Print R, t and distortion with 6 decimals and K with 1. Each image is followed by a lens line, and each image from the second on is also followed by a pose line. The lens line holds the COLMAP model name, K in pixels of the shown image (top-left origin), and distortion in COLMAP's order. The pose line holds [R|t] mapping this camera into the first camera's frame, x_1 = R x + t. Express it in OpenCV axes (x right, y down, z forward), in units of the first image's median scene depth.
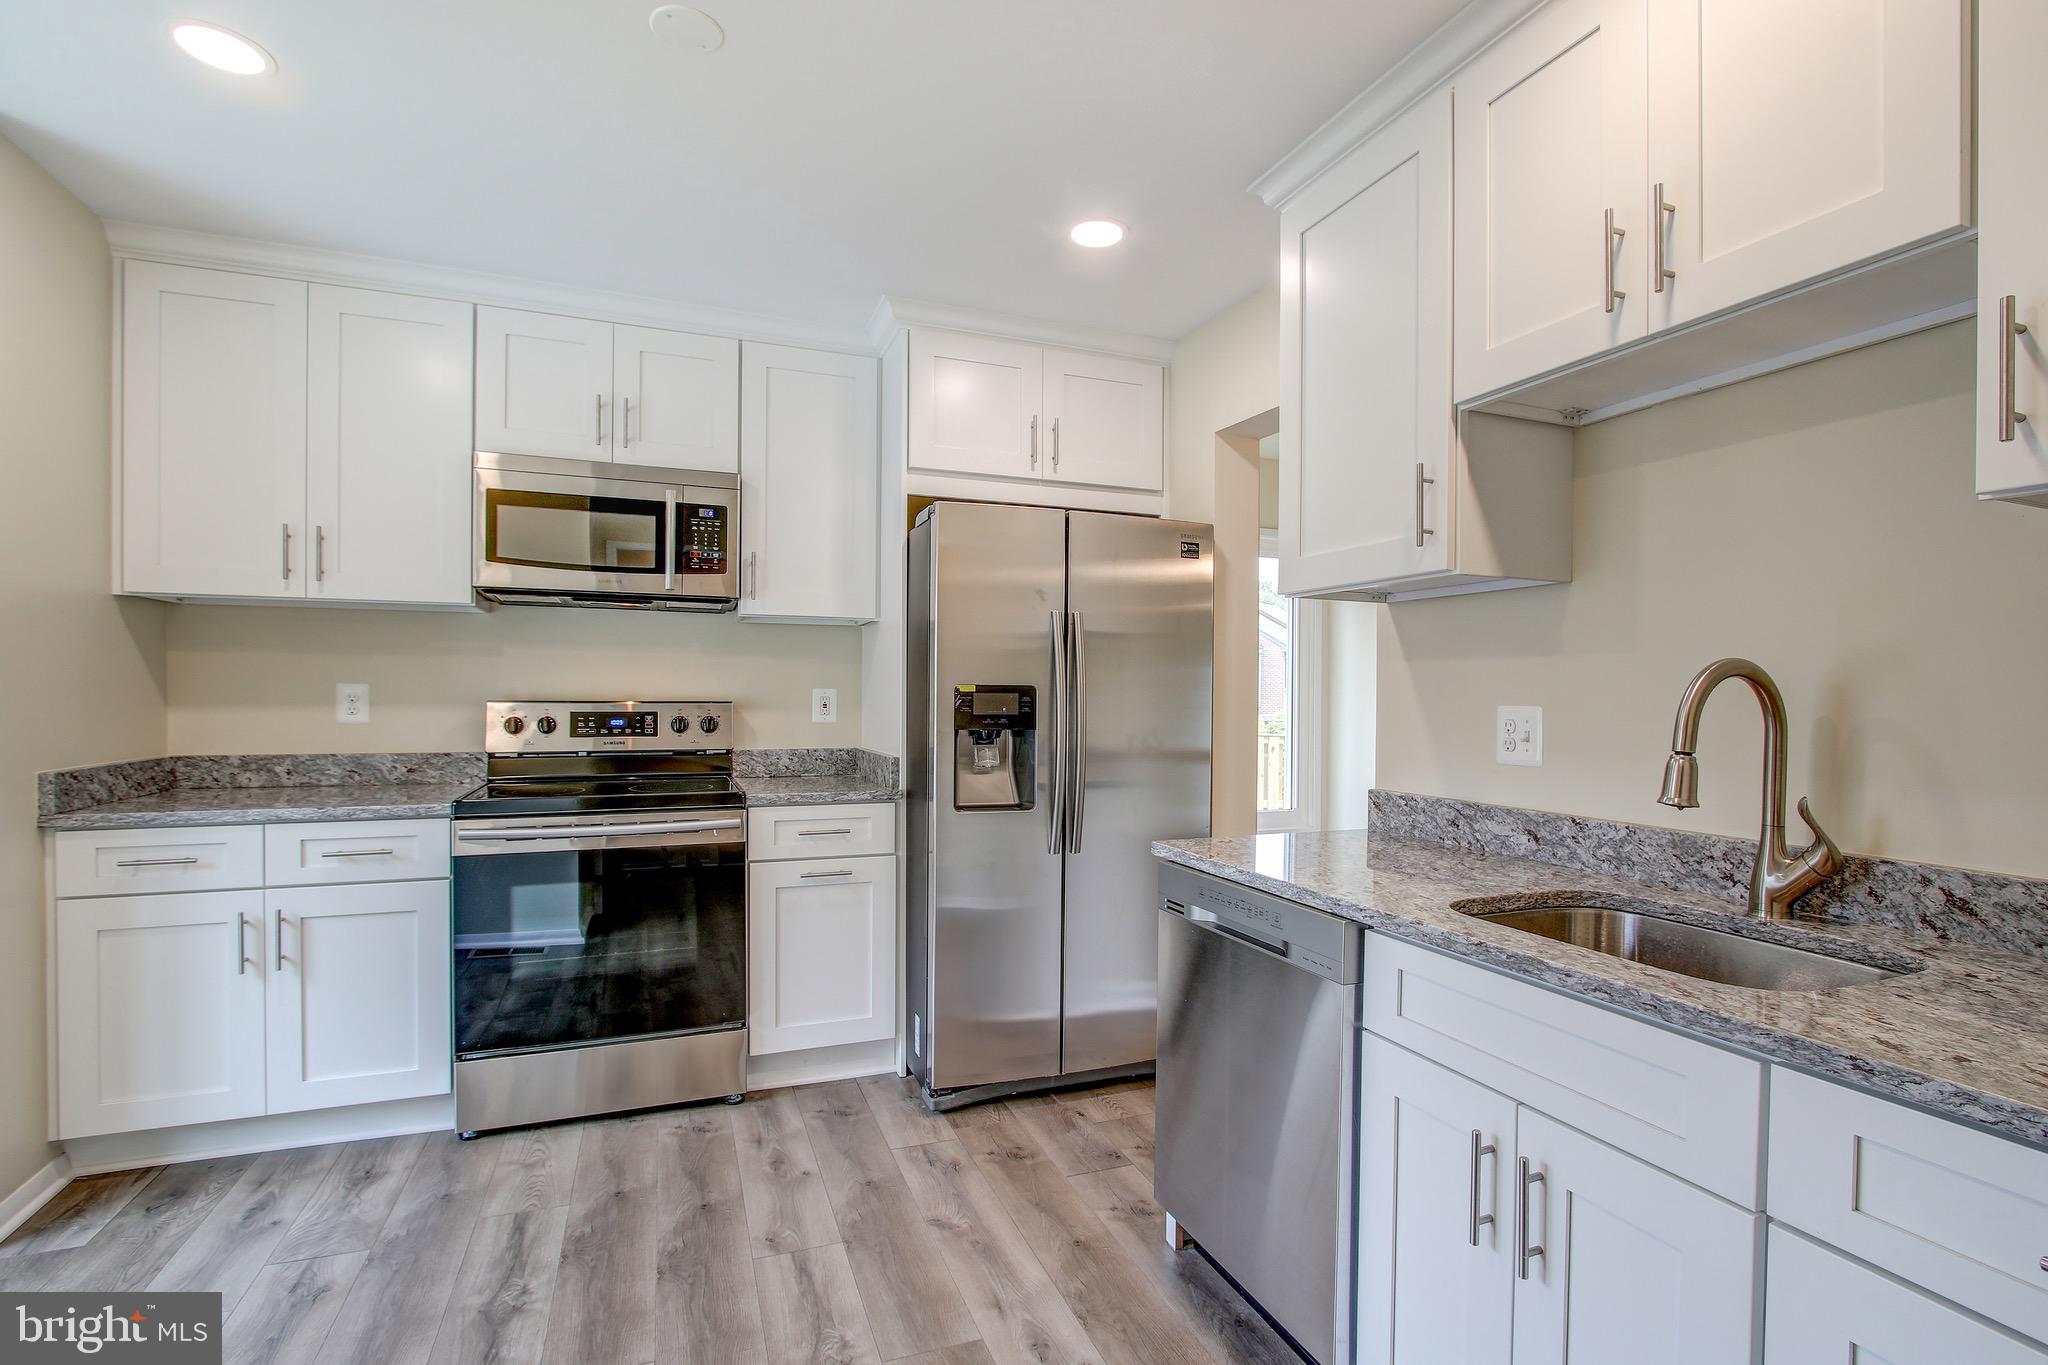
lens RADIAL K [[961.5, 0, 1041.0], [0, 961.5, 701.4], [0, 0, 1]] dist [-0.013367, 0.002201]
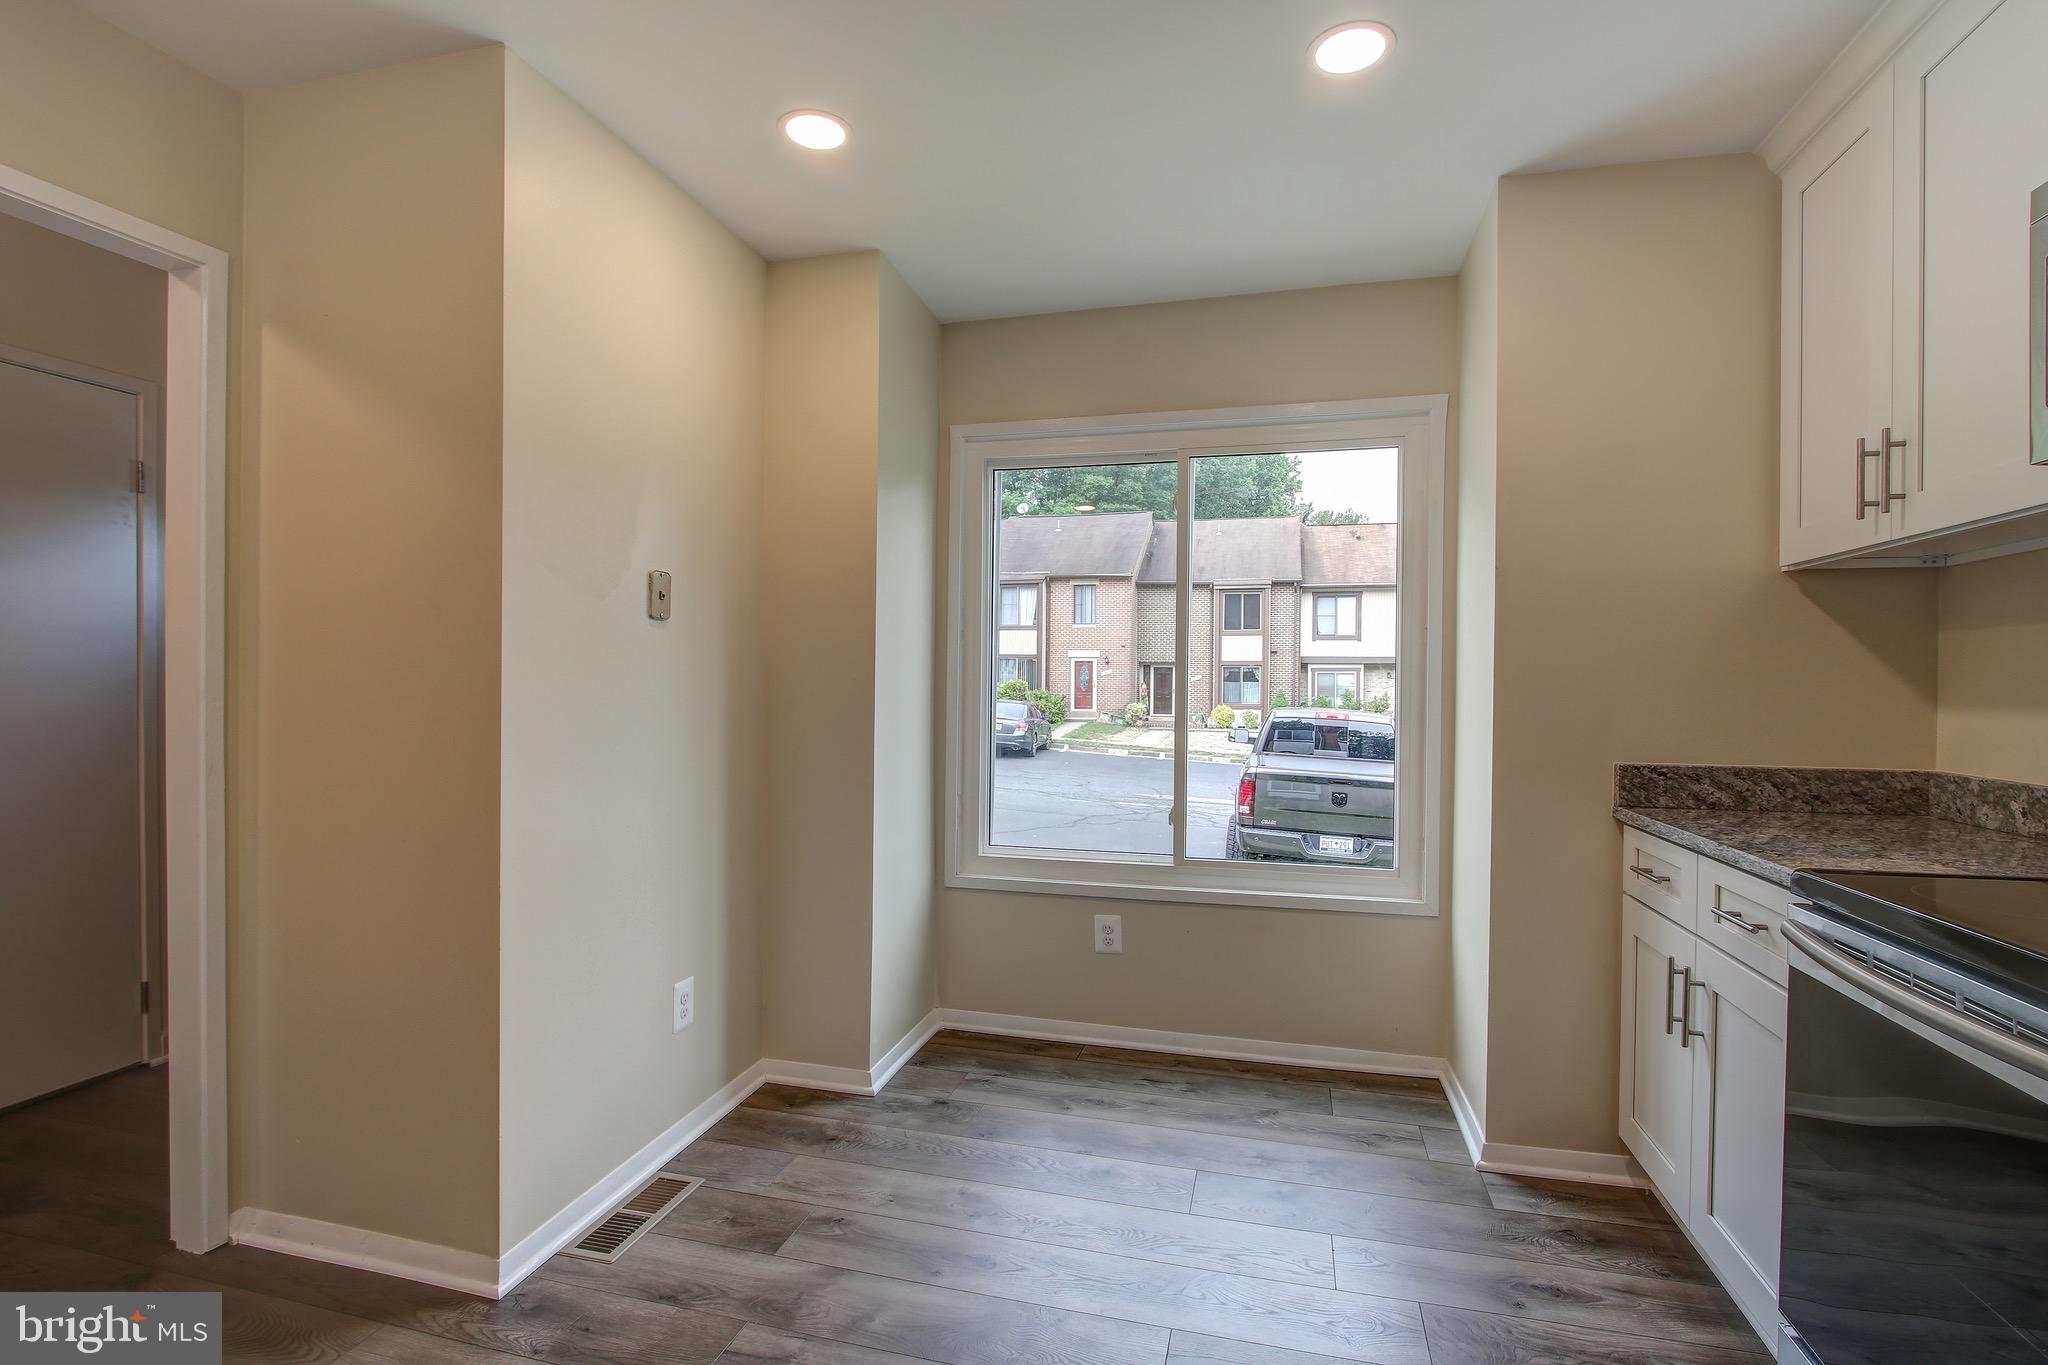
lens RADIAL K [[945.2, 0, 1034.2], [0, 945.2, 692.2], [0, 0, 1]] dist [-0.015977, 0.001634]
pose [[-0.594476, -0.005515, -0.804095, 0.107110], [-0.019253, 0.999787, 0.007376, 0.002949], [0.803883, 0.019866, -0.594456, 0.960785]]
